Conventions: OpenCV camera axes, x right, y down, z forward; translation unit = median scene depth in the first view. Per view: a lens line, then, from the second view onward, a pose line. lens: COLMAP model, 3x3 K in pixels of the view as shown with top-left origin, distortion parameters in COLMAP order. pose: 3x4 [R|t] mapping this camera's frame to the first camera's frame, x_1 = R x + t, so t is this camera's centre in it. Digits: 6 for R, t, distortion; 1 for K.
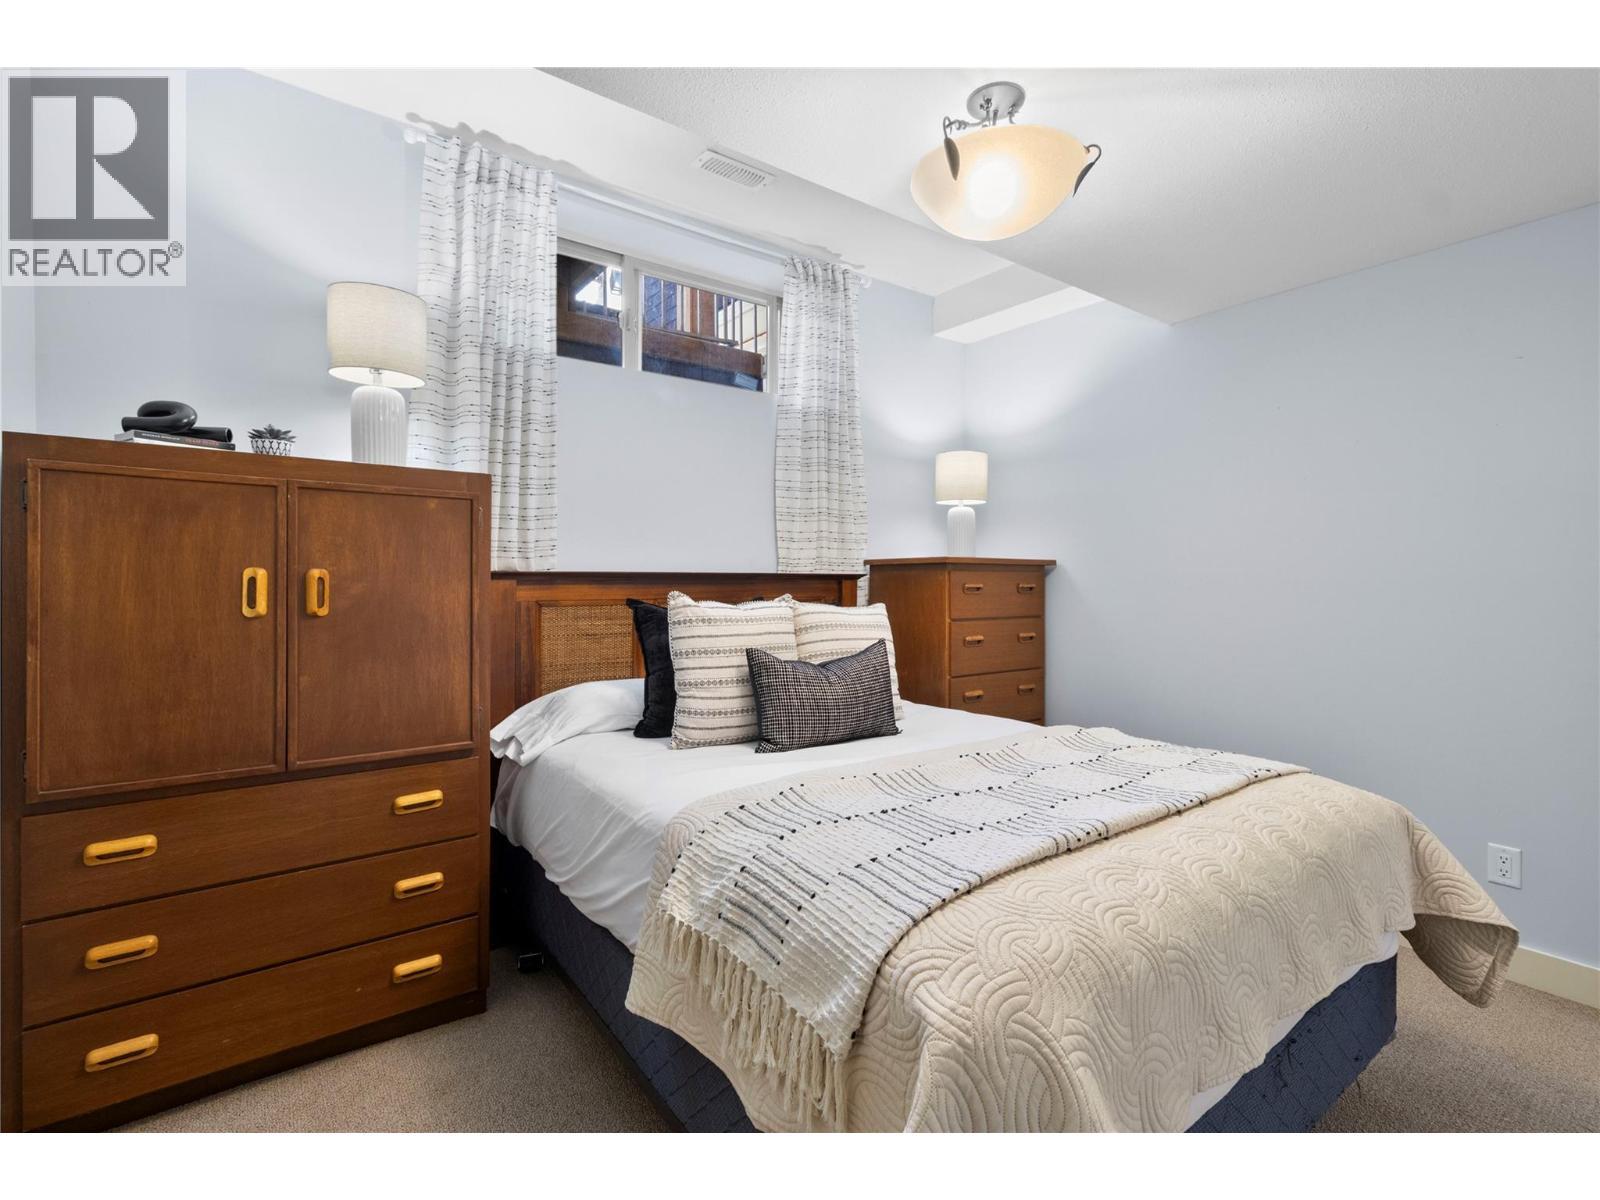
lens RADIAL K [[752.2, 0, 821.3], [0, 752.2, 587.7], [0, 0, 1]] dist [0.002458, 0.000430]
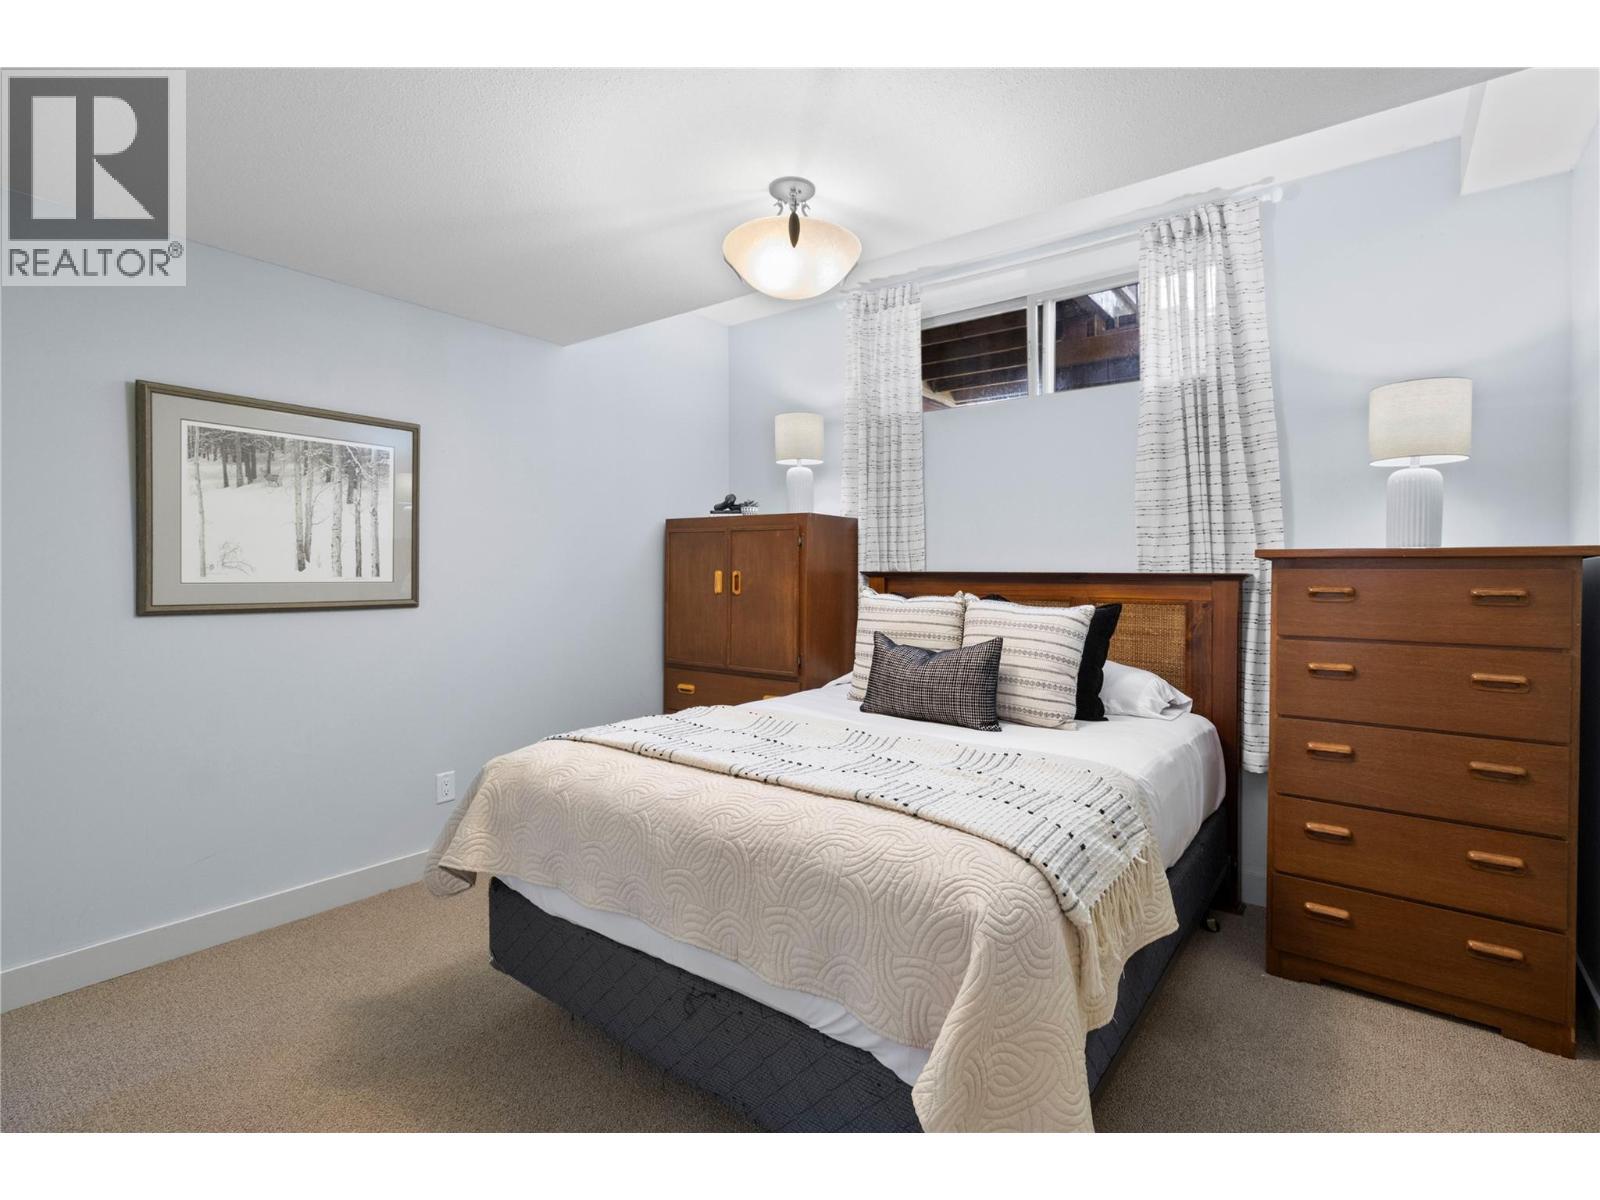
lens RADIAL K [[752.2, 0, 821.3], [0, 752.2, 587.7], [0, 0, 1]] dist [0.002458, 0.000430]
pose [[0.275485, 0.017162, -0.961152, 1.088066], [-0.017857, 0.999759, 0.012733, -0.007916], [0.961140, 0.013656, 0.275725, 0.549934]]
